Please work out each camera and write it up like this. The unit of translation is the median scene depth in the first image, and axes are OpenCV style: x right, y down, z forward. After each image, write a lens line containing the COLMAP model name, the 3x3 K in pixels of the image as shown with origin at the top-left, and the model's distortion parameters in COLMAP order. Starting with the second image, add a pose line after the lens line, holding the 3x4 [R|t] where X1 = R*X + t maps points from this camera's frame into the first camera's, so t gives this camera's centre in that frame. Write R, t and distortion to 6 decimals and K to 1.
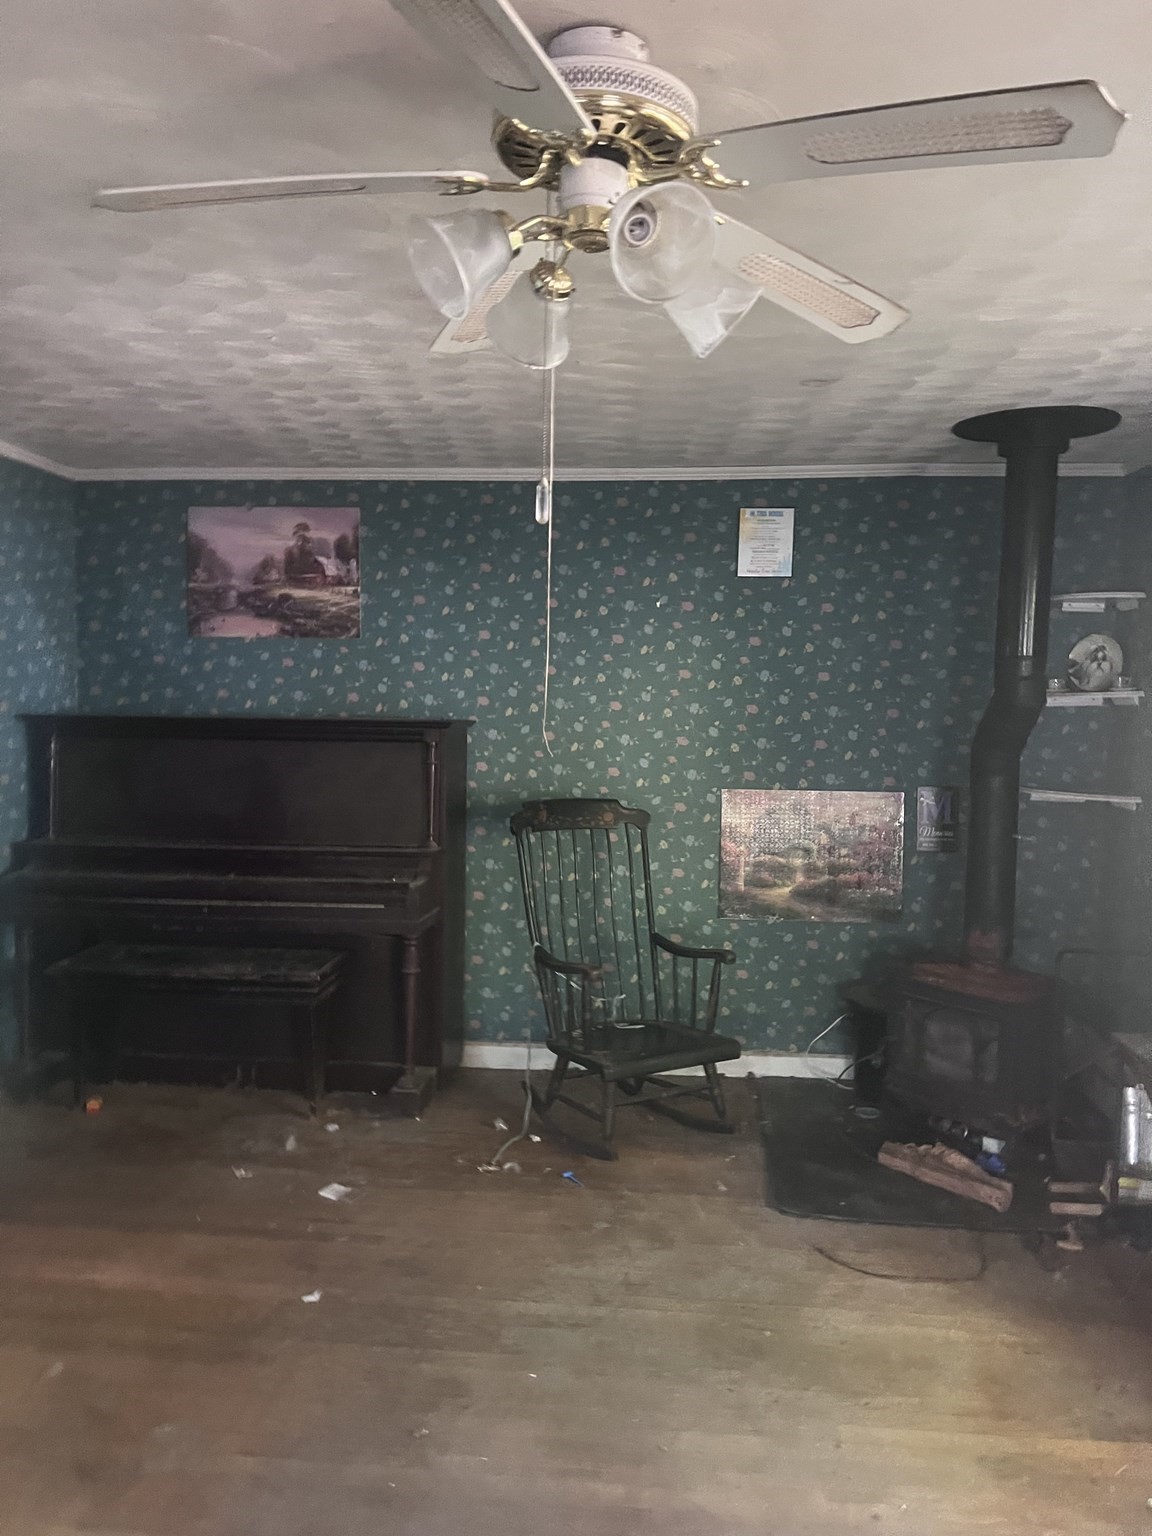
lens RADIAL K [[1152.6, 0, 576.0], [0, 1152.6, 768.0], [0, 0, 1]] dist [0.084271, -0.097079]
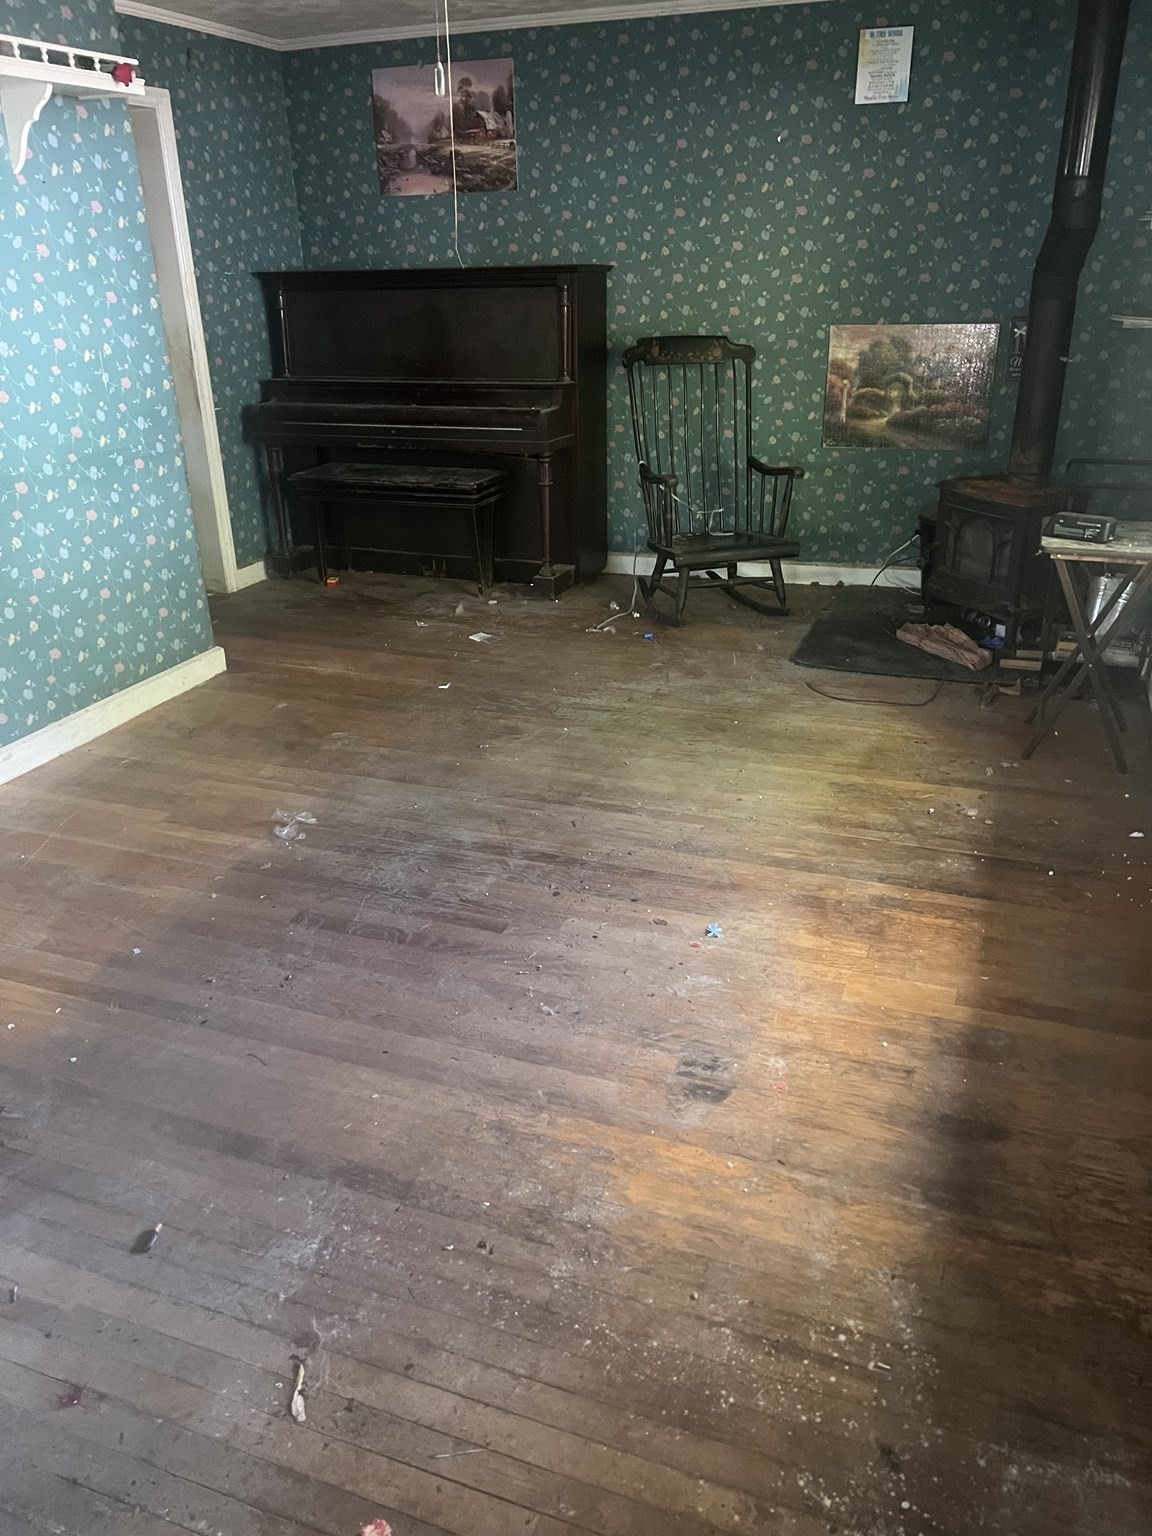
lens RADIAL K [[1153.3, 0, 567.3], [0, 1153.3, 765.7], [0, 0, 1]] dist [0.045780, -0.063917]
pose [[0.963039, 0.075747, -0.258493, 0.205229], [0.017225, 0.940365, 0.339731, 0.033416], [0.268811, -0.331627, 0.904303, -0.209284]]
